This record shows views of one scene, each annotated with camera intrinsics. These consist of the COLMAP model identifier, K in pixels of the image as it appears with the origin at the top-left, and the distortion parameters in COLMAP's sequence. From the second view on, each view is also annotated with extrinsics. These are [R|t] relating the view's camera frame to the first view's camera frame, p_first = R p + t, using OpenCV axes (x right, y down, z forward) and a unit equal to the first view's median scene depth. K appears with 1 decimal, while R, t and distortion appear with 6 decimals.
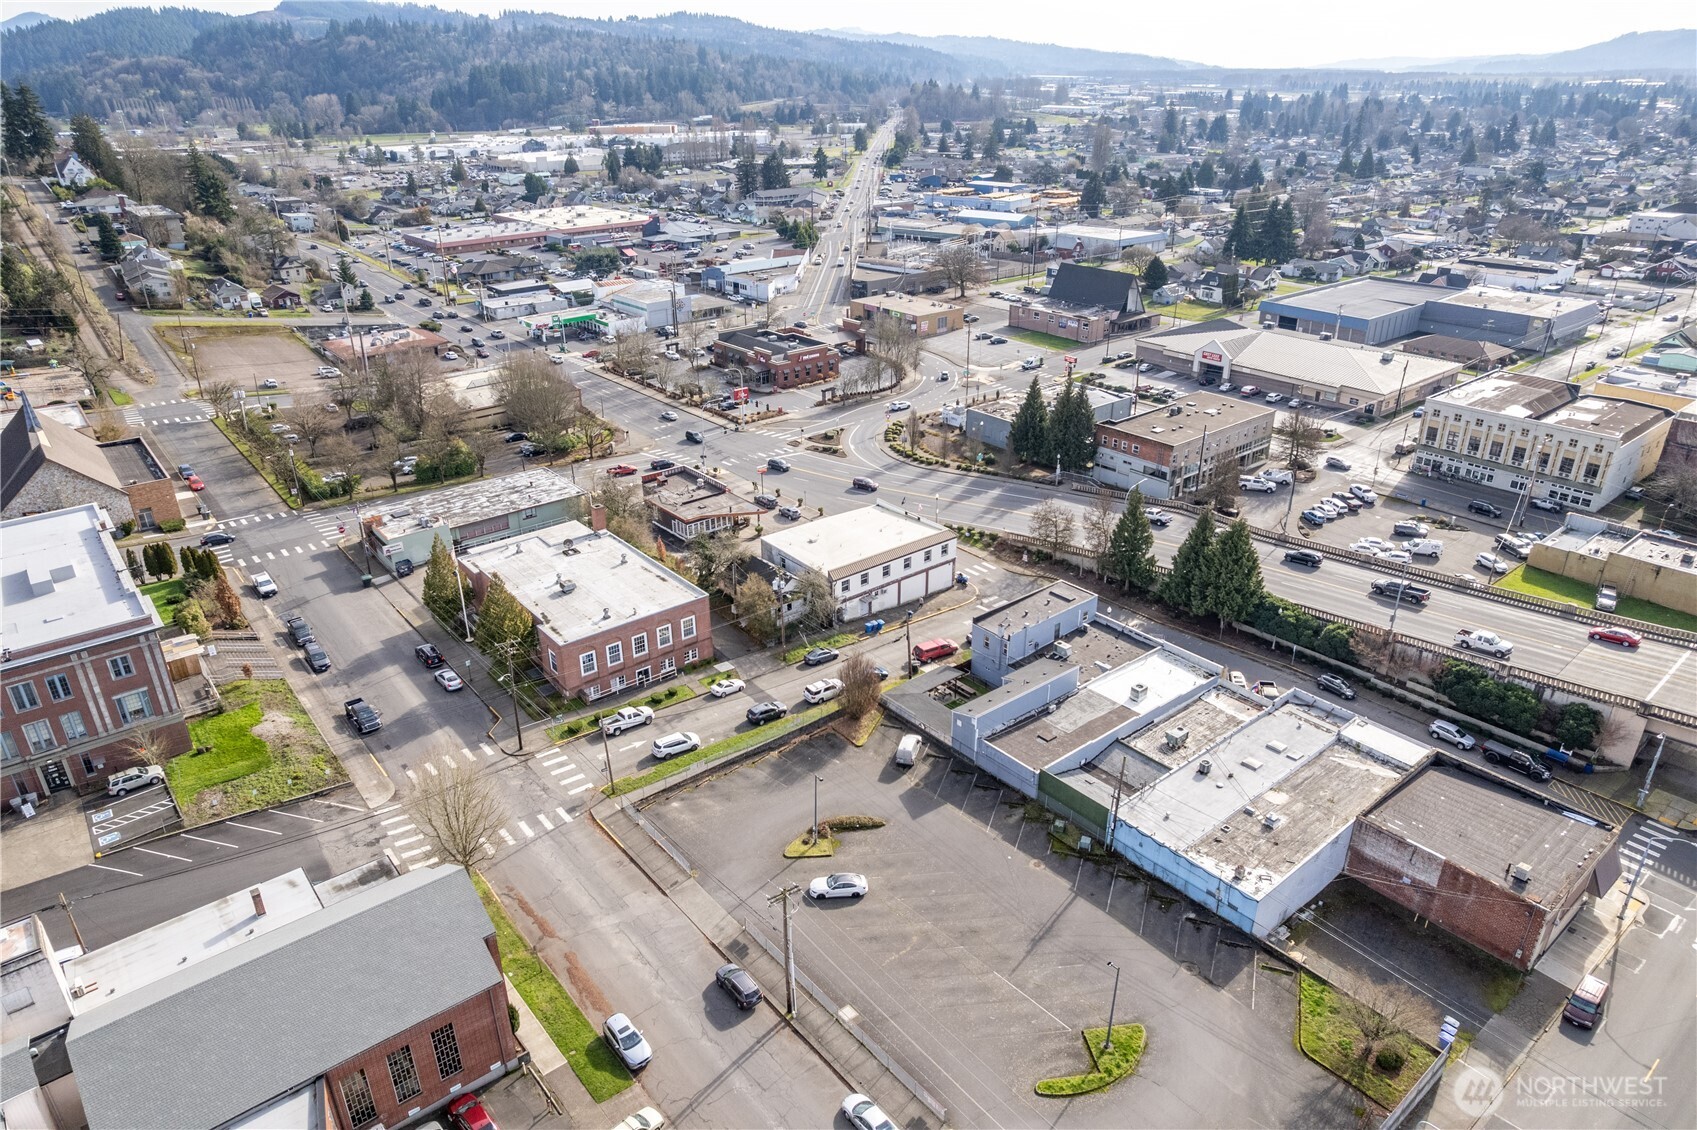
lens RADIAL K [[1083.6, 0, 845.0], [0, 1083.6, 570.3], [0, 0, 1]] dist [-0.074968, 0.070353]
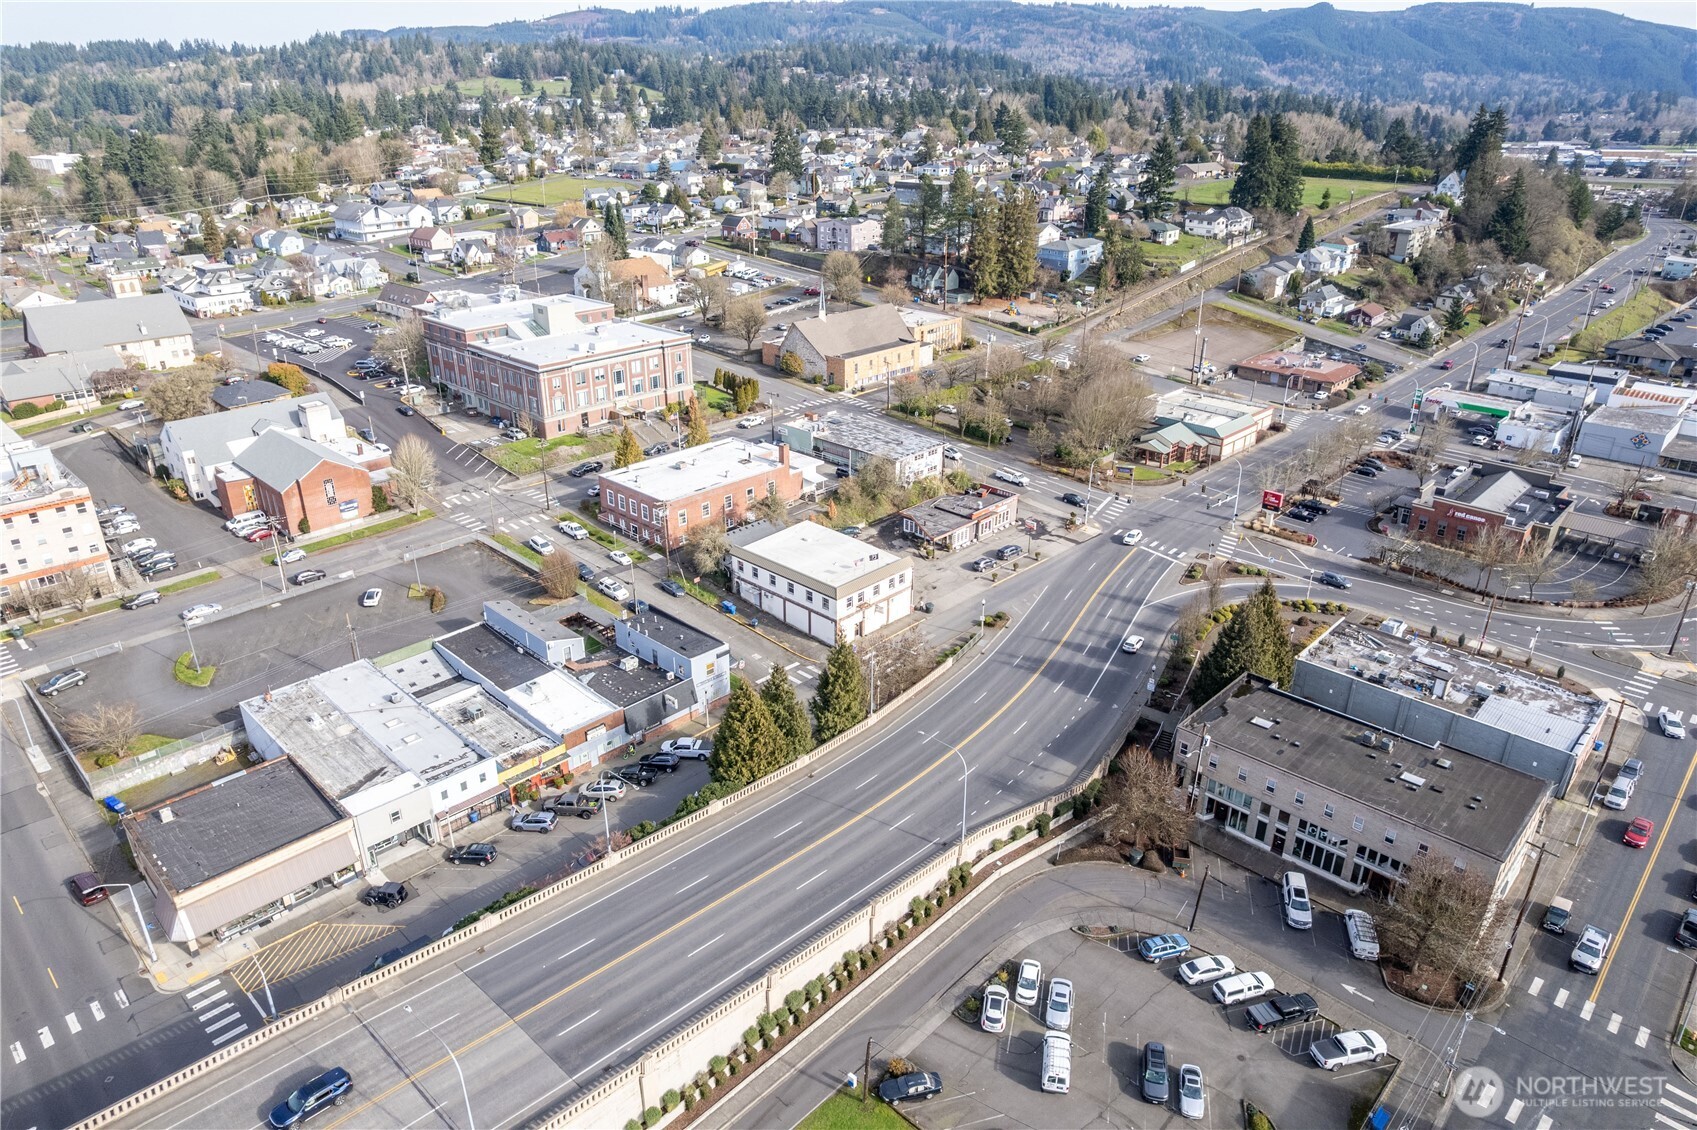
lens RADIAL K [[1083.6, 0, 845.0], [0, 1083.6, 570.3], [0, 0, 1]] dist [-0.074968, 0.070353]
pose [[0.112356, 0.416639, -0.902102, 0.991568], [-0.424600, 0.840924, 0.335501, -0.390761], [0.898382, 0.345337, 0.271388, 0.749096]]
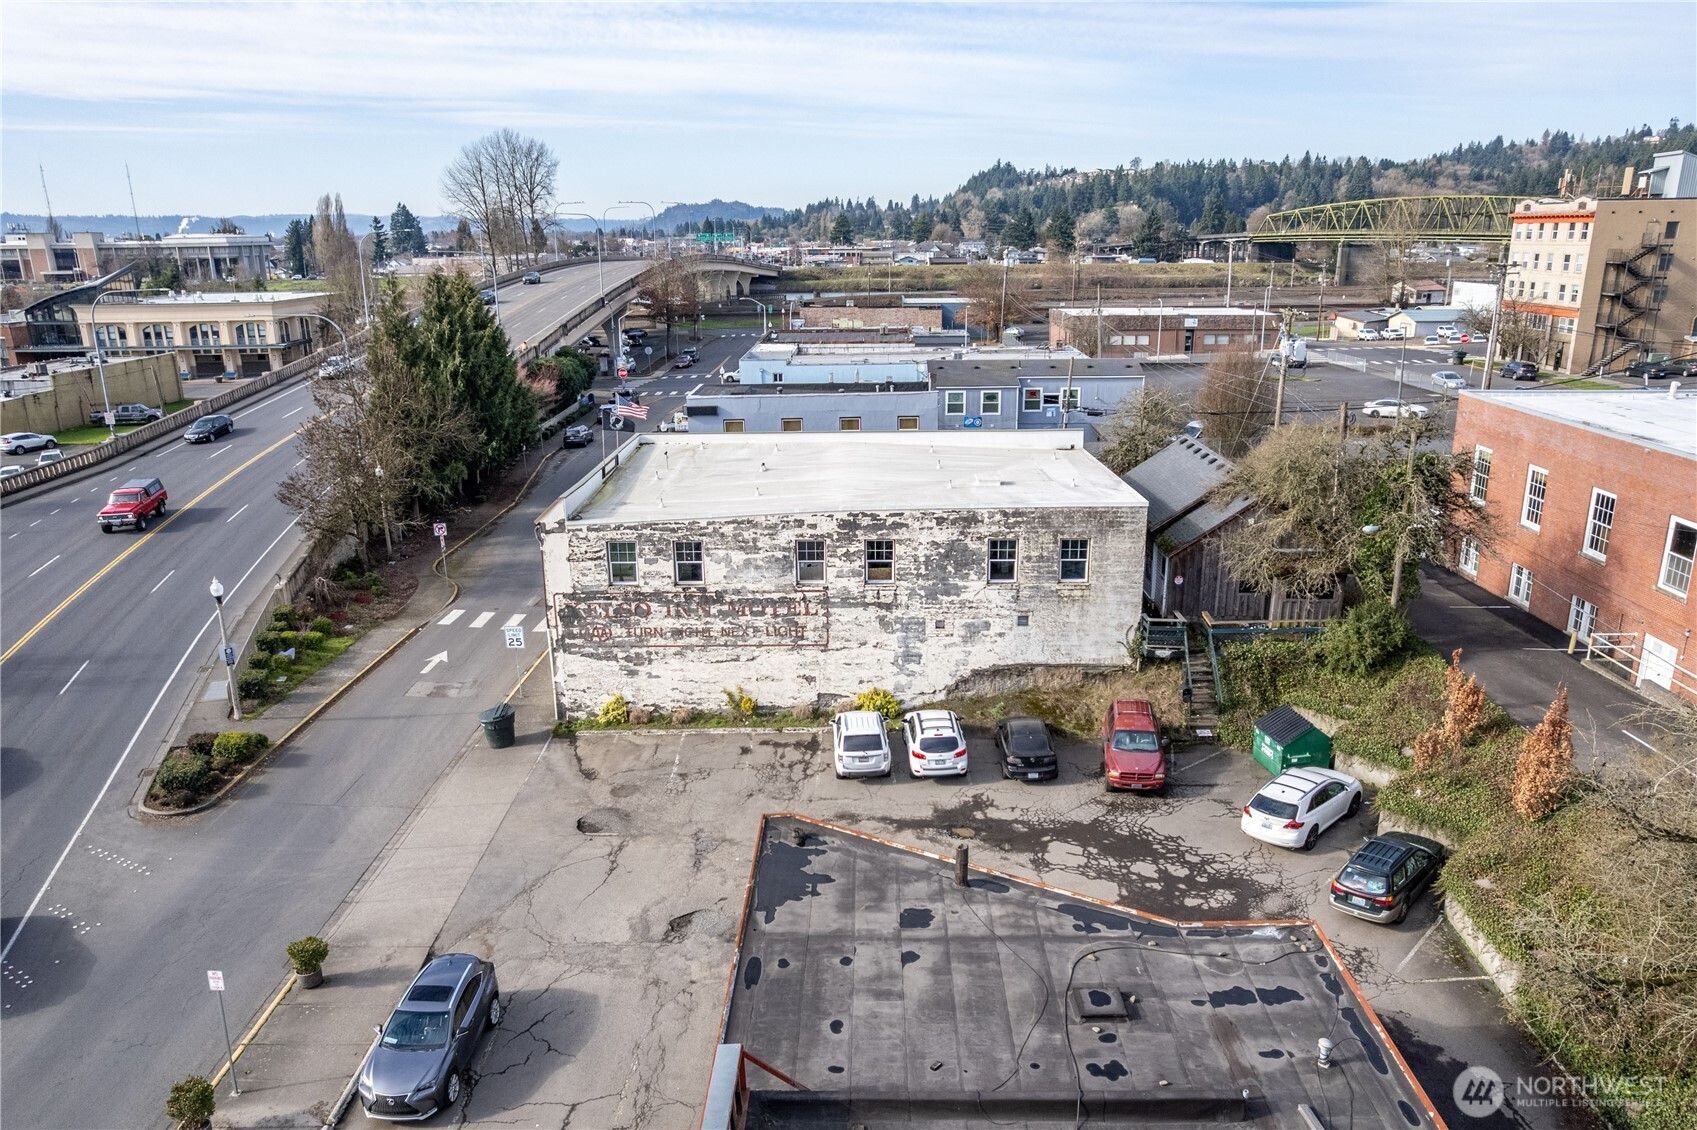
lens RADIAL K [[1231.7, 0, 849.7], [0, 1231.7, 629.7], [0, 0, 1]] dist [-0.076334, 0.068881]
pose [[-0.758809, -0.187170, 0.623840, -0.215430], [0.291912, 0.758498, 0.582638, -0.202875], [-0.582234, 0.624218, -0.520918, 1.226327]]
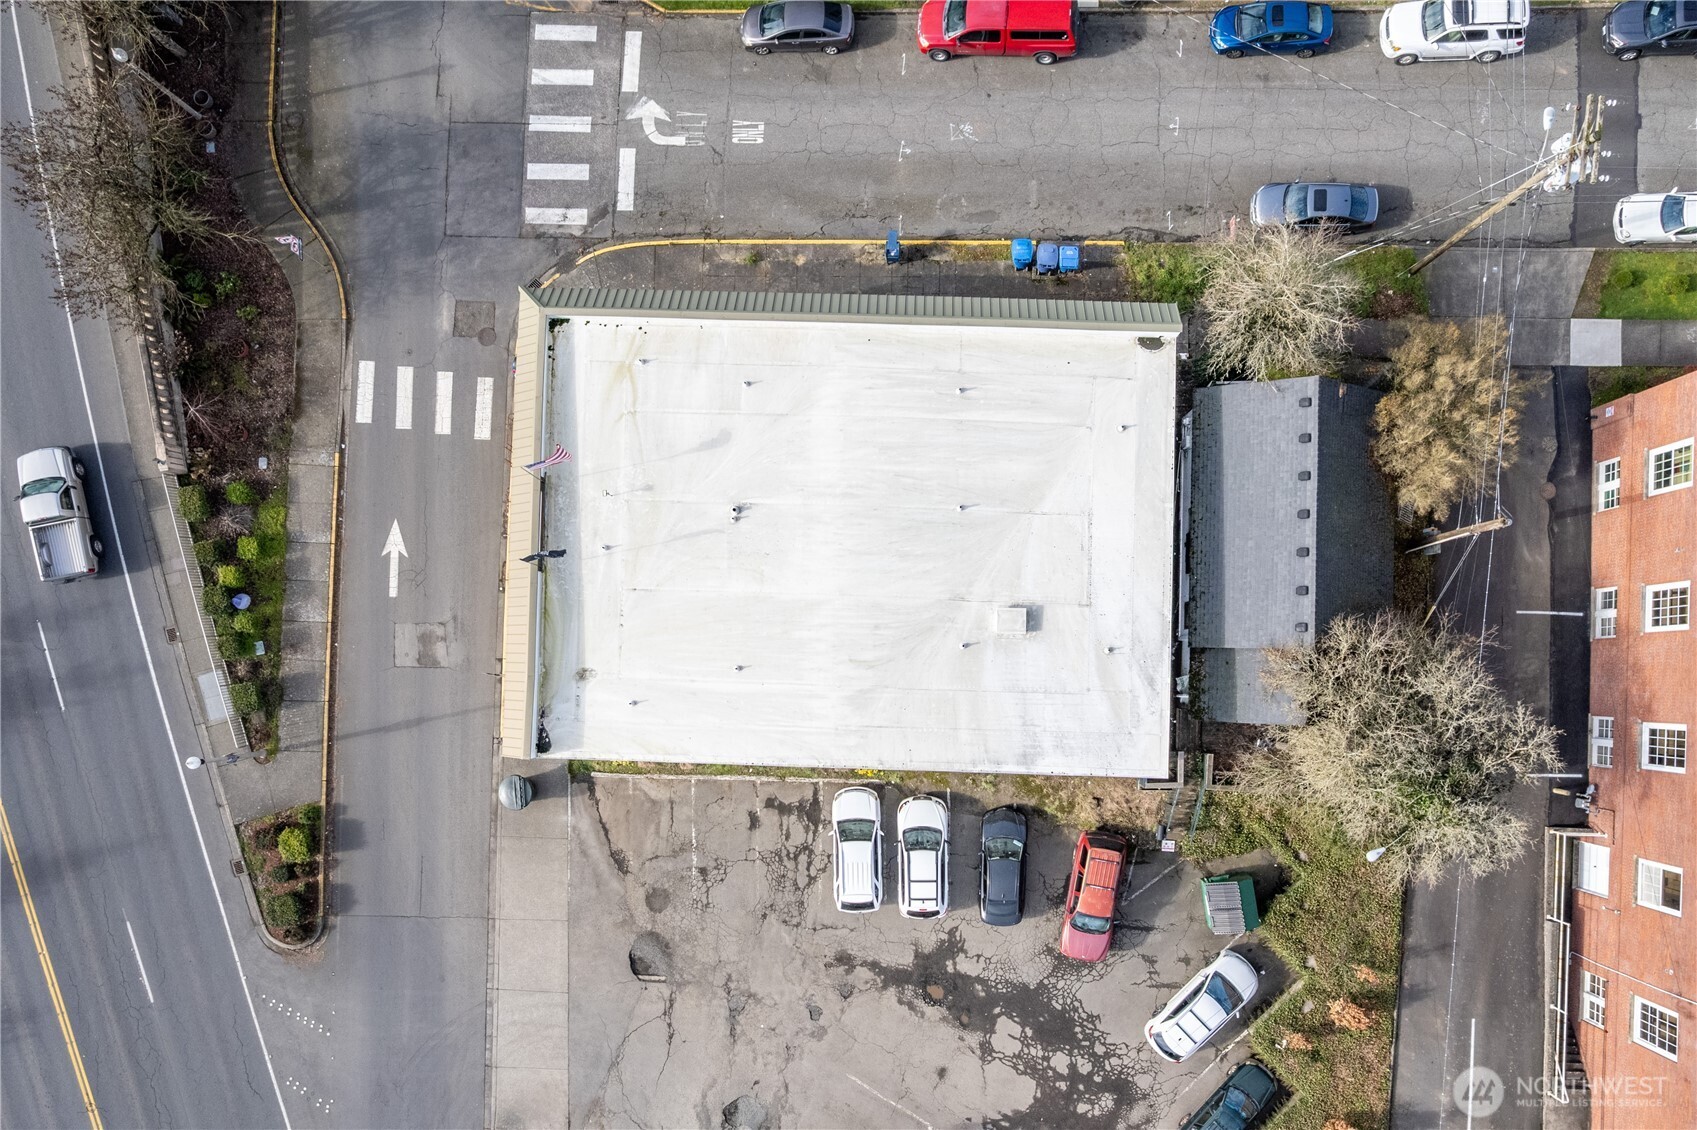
lens RADIAL K [[1231.7, 0, 849.7], [0, 1231.7, 629.7], [0, 0, 1]] dist [-0.076334, 0.068881]
pose [[-0.753015, -0.657469, 0.026522, -0.008011], [0.295830, -0.302267, 0.906156, -0.289722], [-0.587753, 0.690195, 0.422110, 0.911655]]
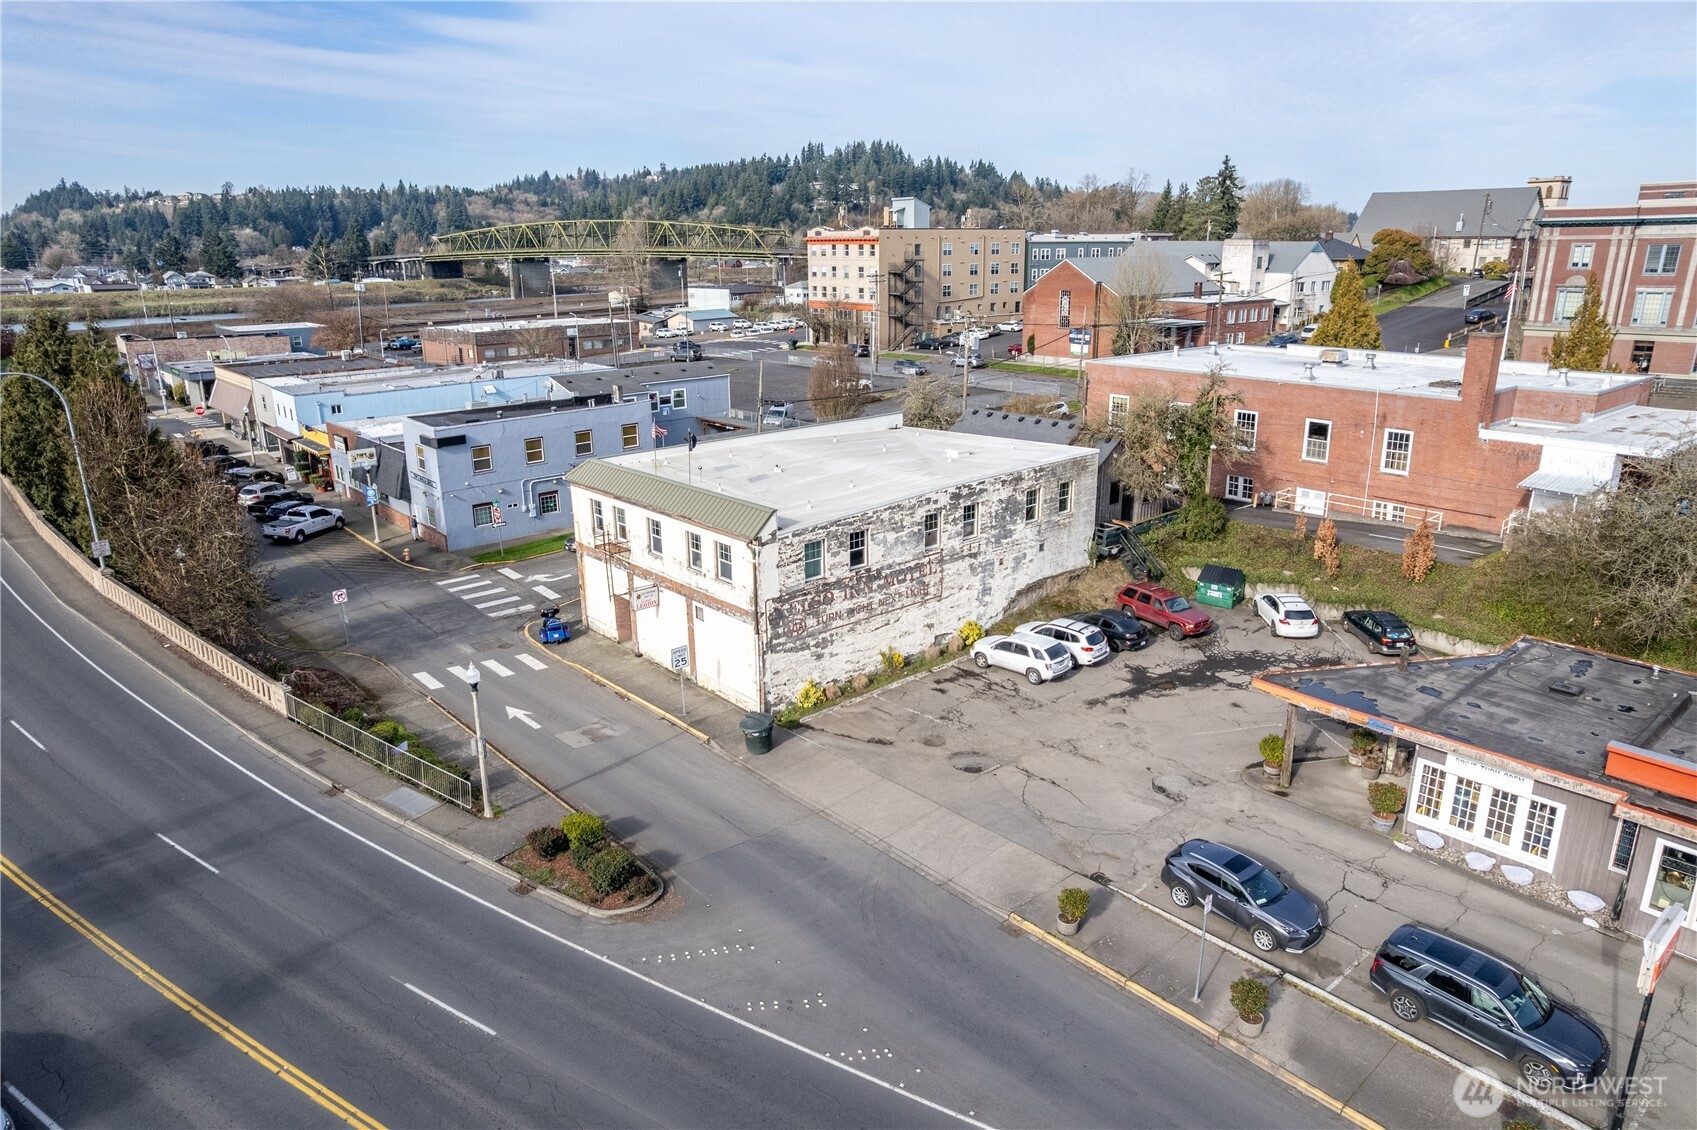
lens RADIAL K [[1086.0, 0, 847.2], [0, 1086.0, 571.2], [0, 0, 1]] dist [-0.075383, 0.066816]
pose [[-0.999468, 0.023902, -0.022195, 0.020469], [0.002775, 0.740299, 0.672272, -0.255966], [0.032500, 0.671852, -0.739972, 1.317147]]
